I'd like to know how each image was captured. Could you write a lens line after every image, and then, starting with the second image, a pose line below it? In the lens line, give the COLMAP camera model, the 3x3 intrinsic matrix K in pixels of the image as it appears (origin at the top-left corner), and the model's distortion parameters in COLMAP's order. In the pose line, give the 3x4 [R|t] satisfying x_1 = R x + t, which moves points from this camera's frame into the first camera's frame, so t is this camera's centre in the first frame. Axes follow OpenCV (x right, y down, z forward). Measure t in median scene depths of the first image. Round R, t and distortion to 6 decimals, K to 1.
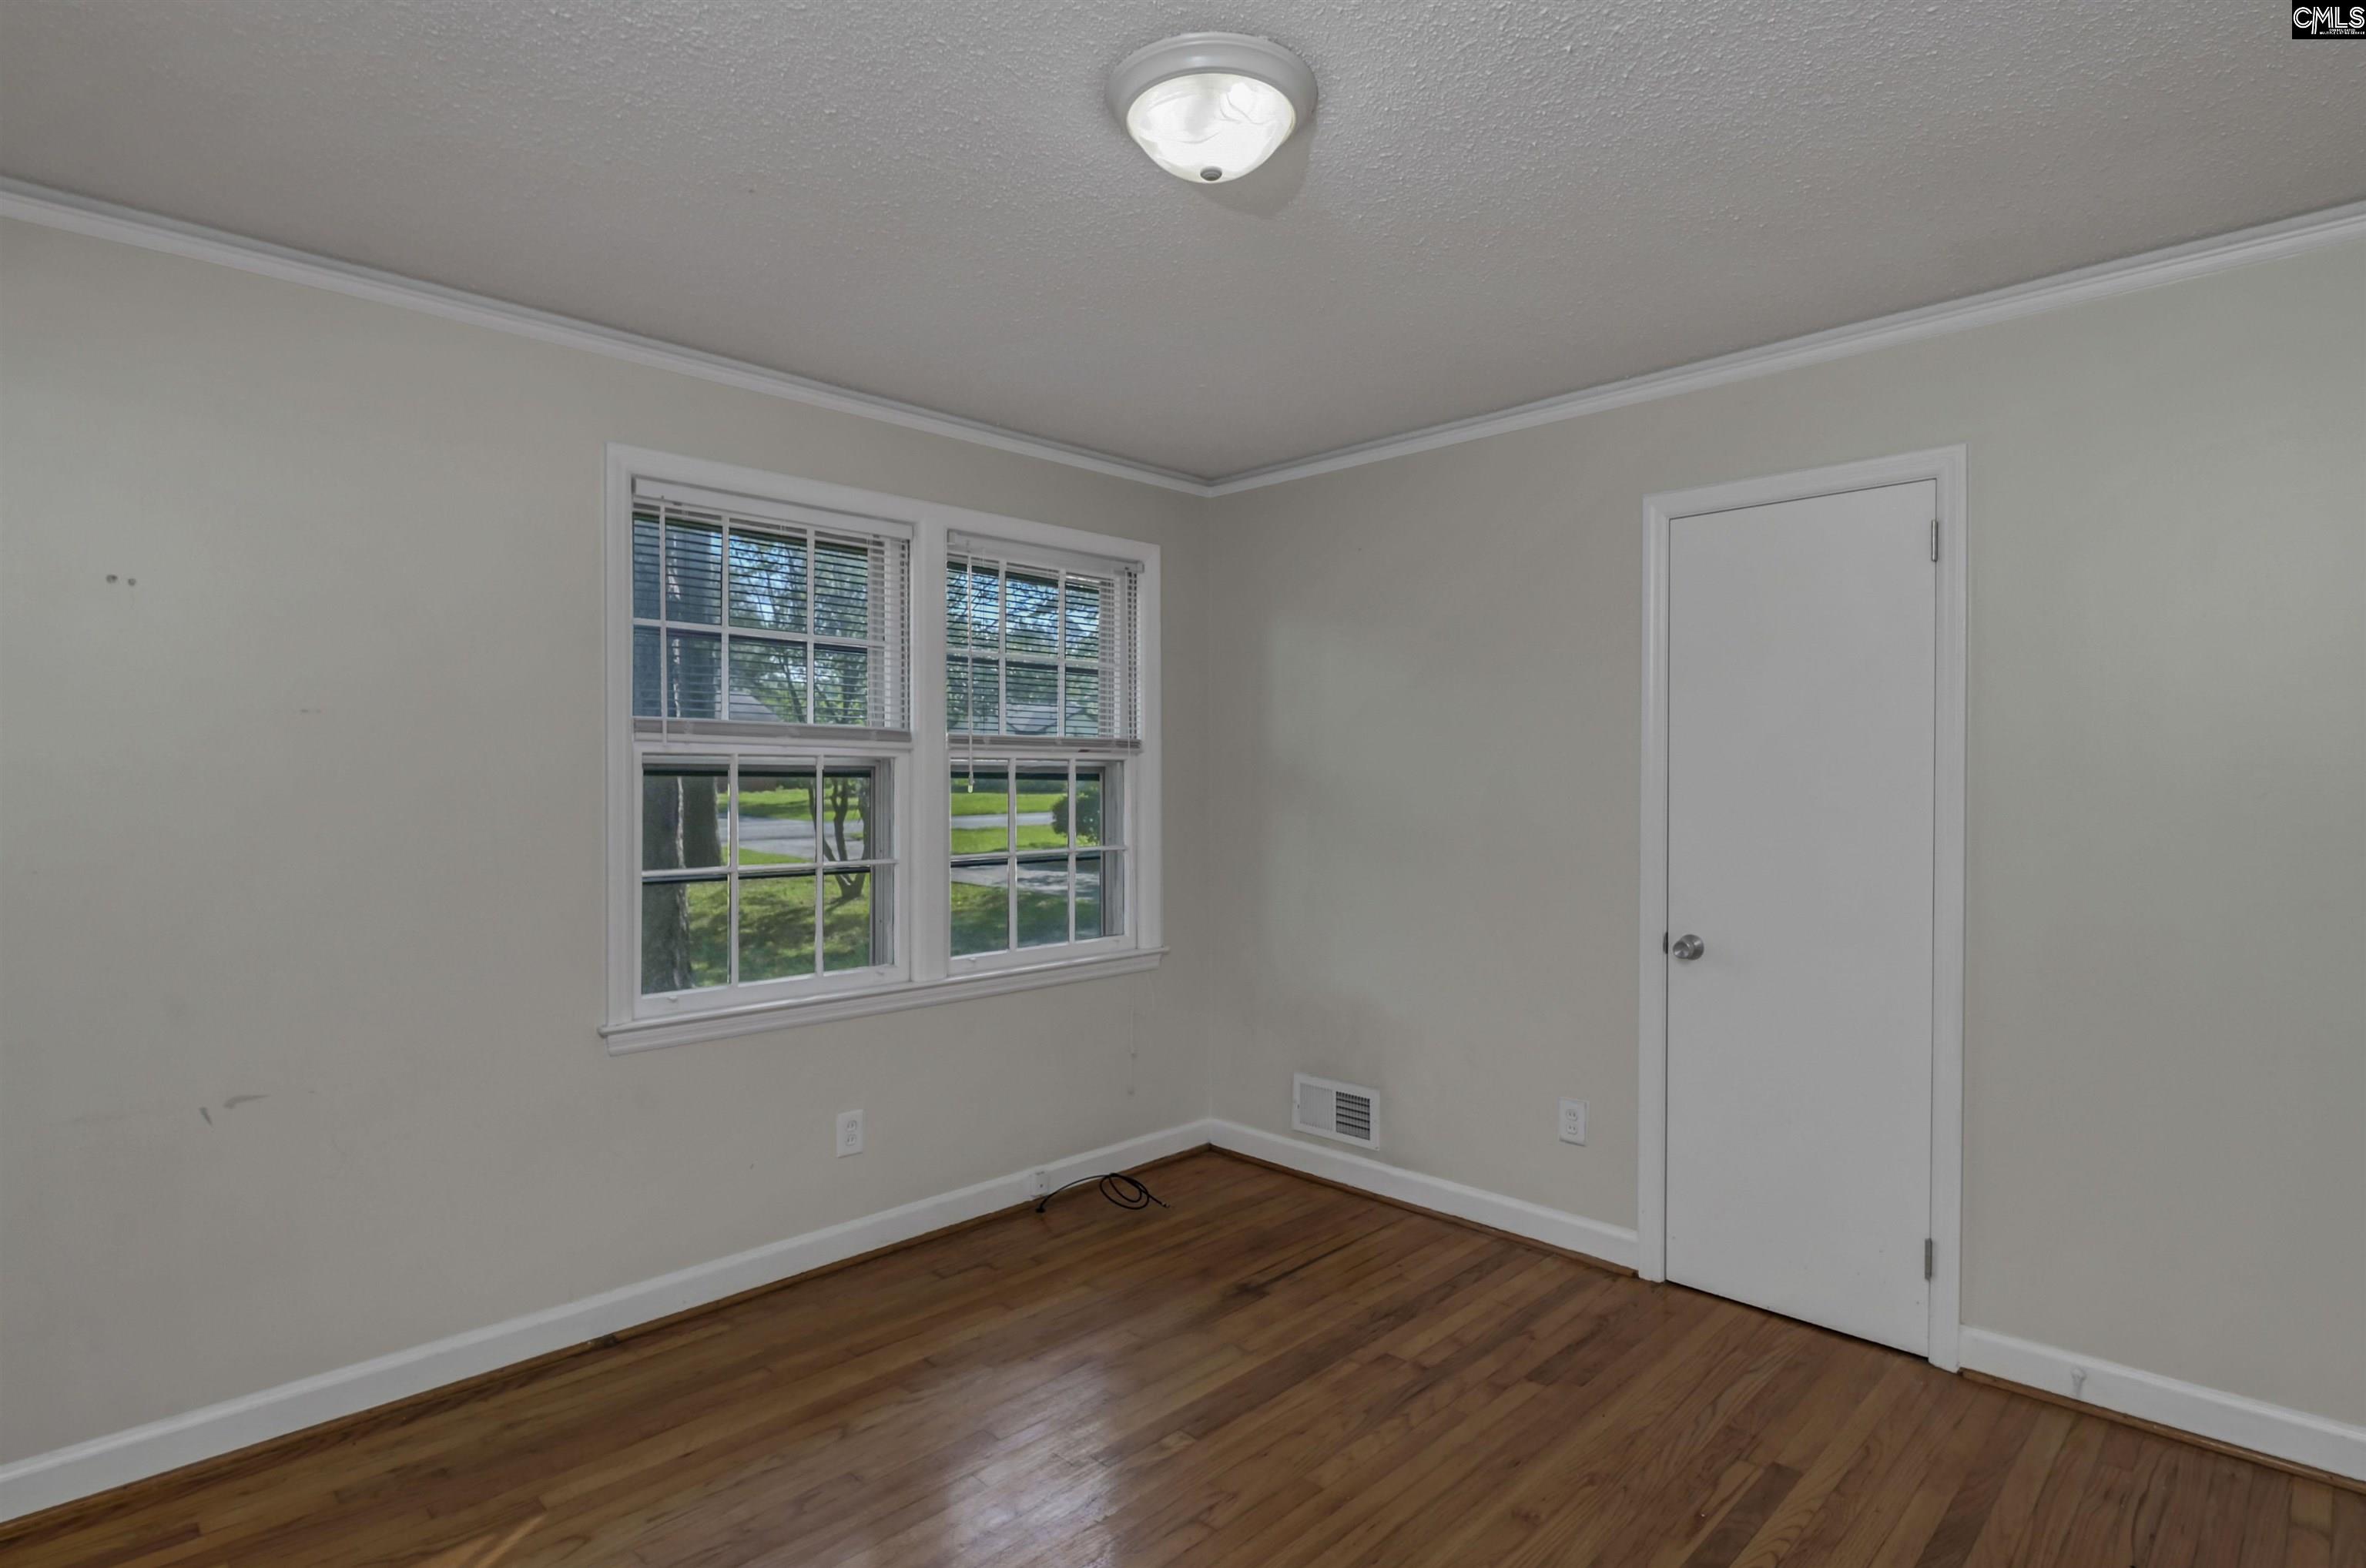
lens RADIAL K [[1227.0, 0, 1181.4], [0, 1227.0, 774.2], [0, 0, 1]] dist [0.001606, -0.000230]
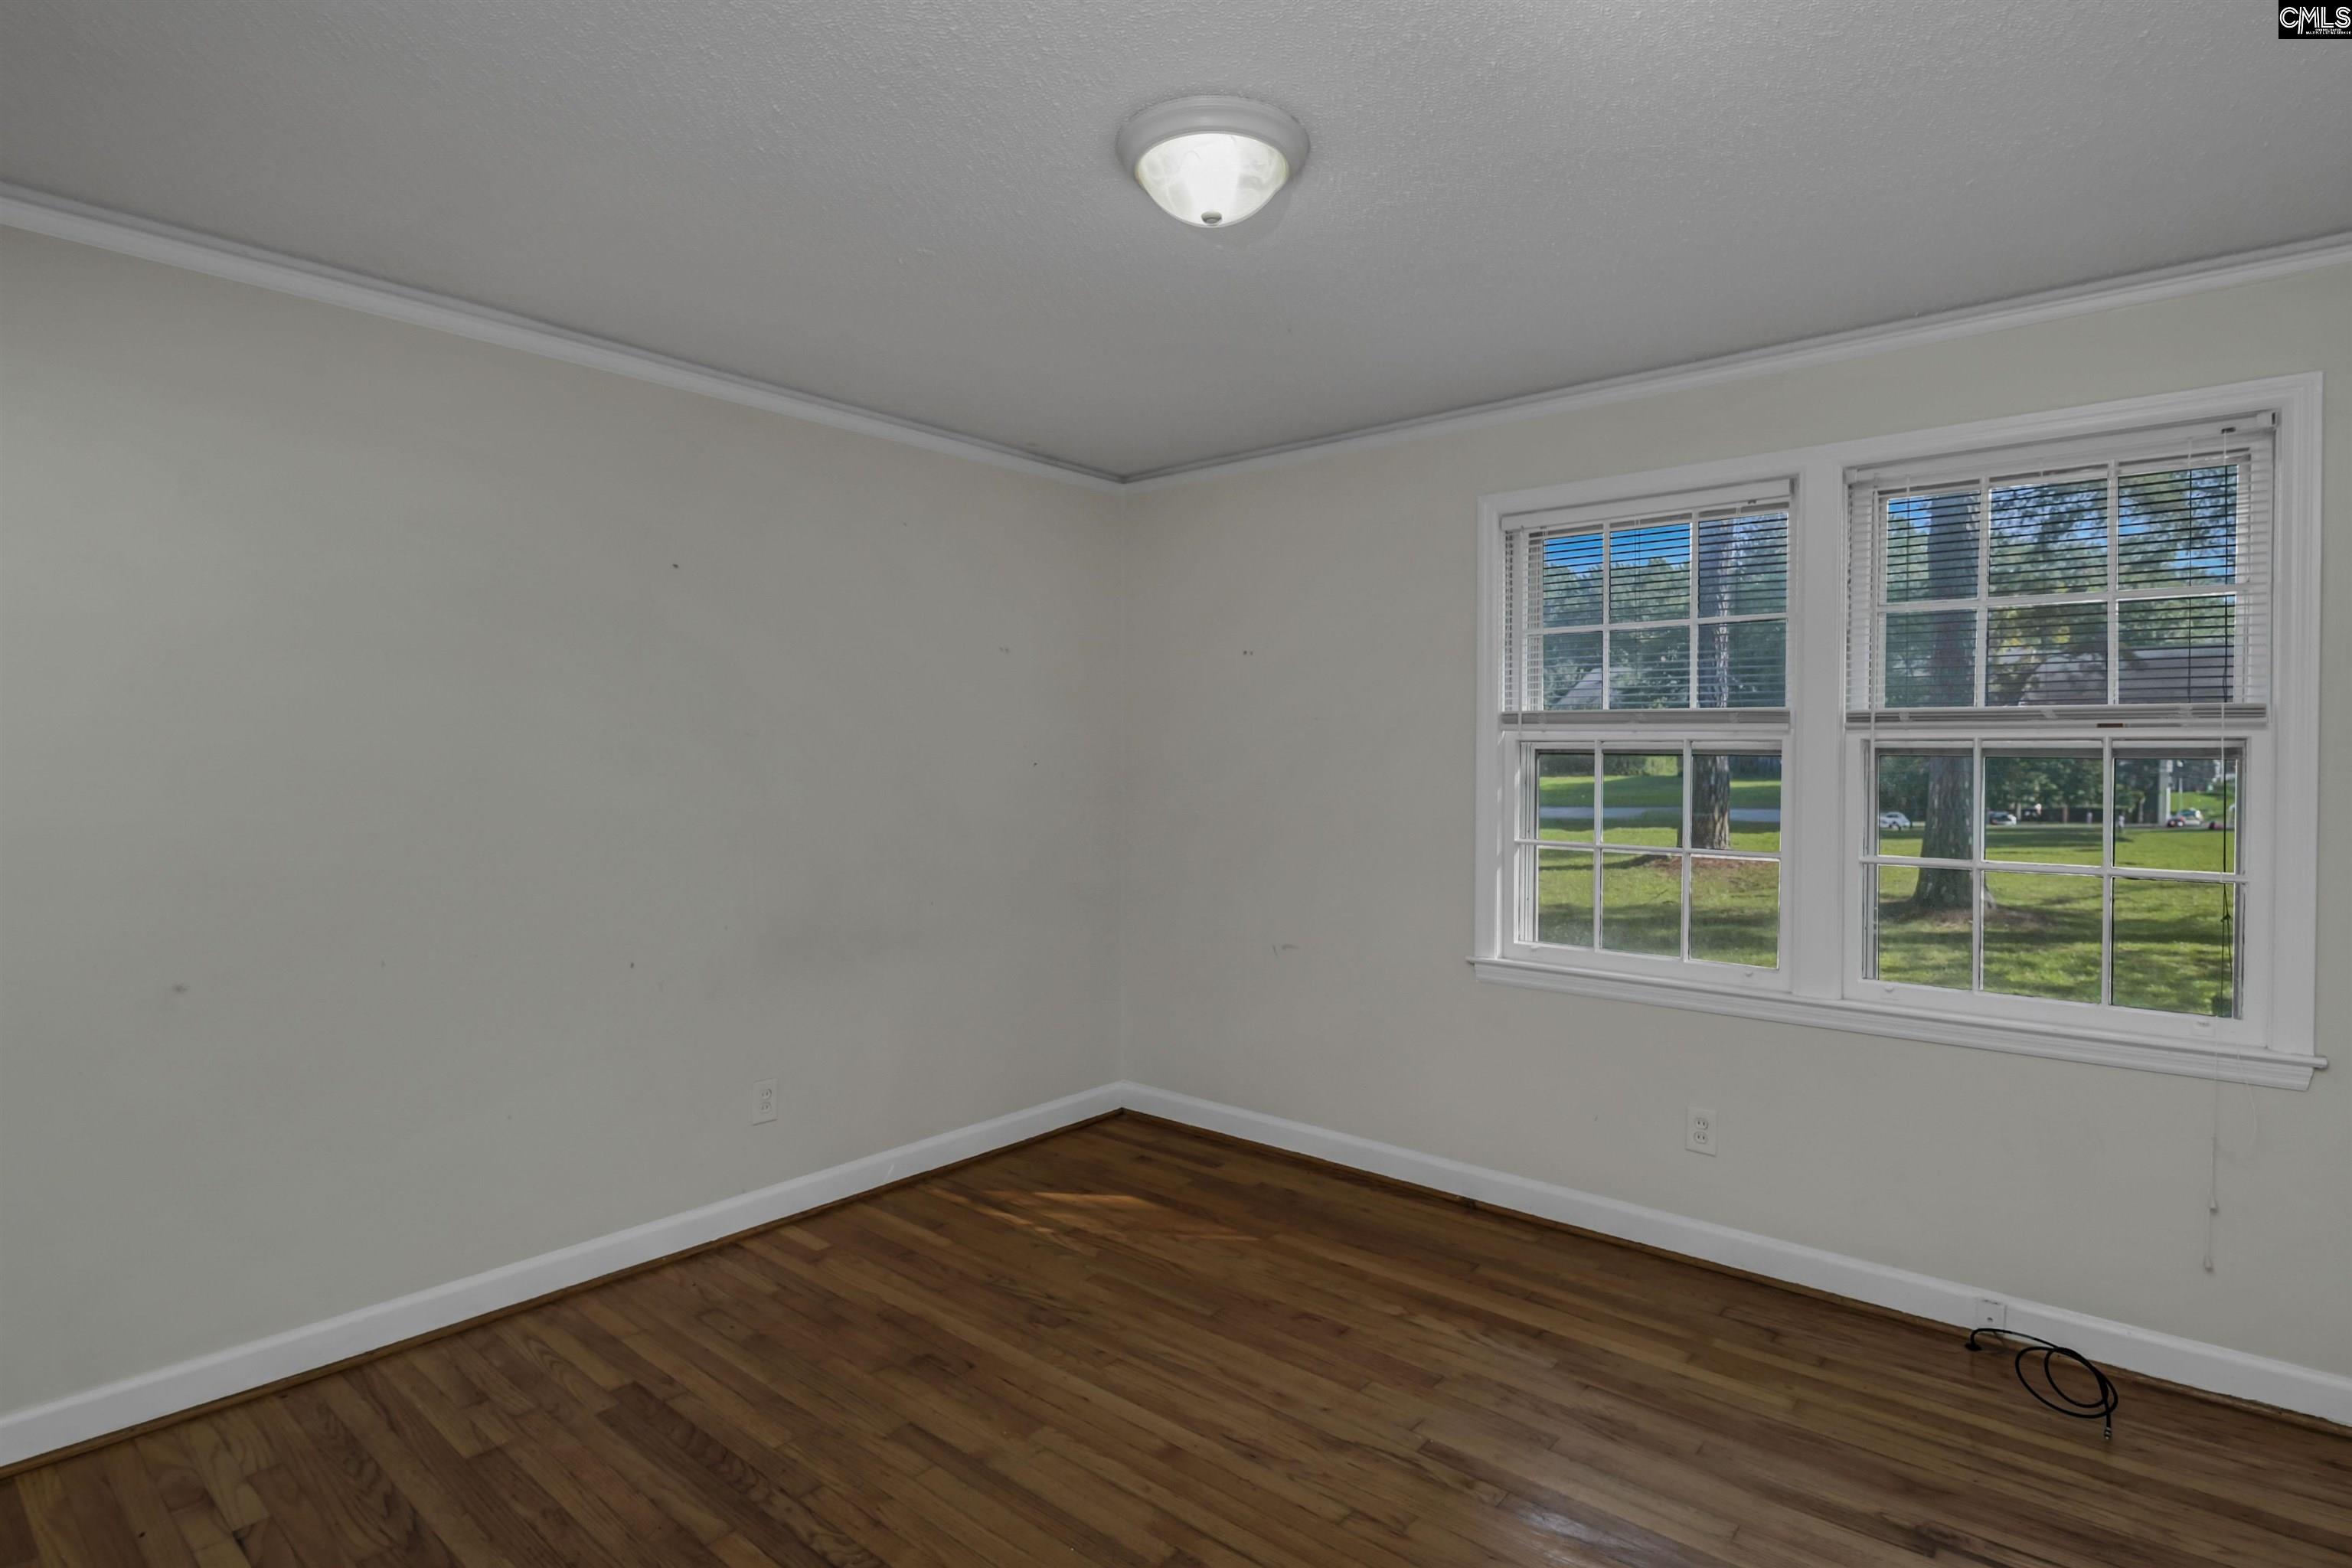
lens RADIAL K [[1172.1, 0, 1174.5], [0, 1172.1, 747.7], [0, 0, 1]] dist [-0.001670, -0.001549]
pose [[0.072676, -0.010835, -0.997297, 0.683439], [-0.005097, 0.999924, -0.011235, 0.004015], [0.997343, 0.005900, 0.072616, 0.568596]]
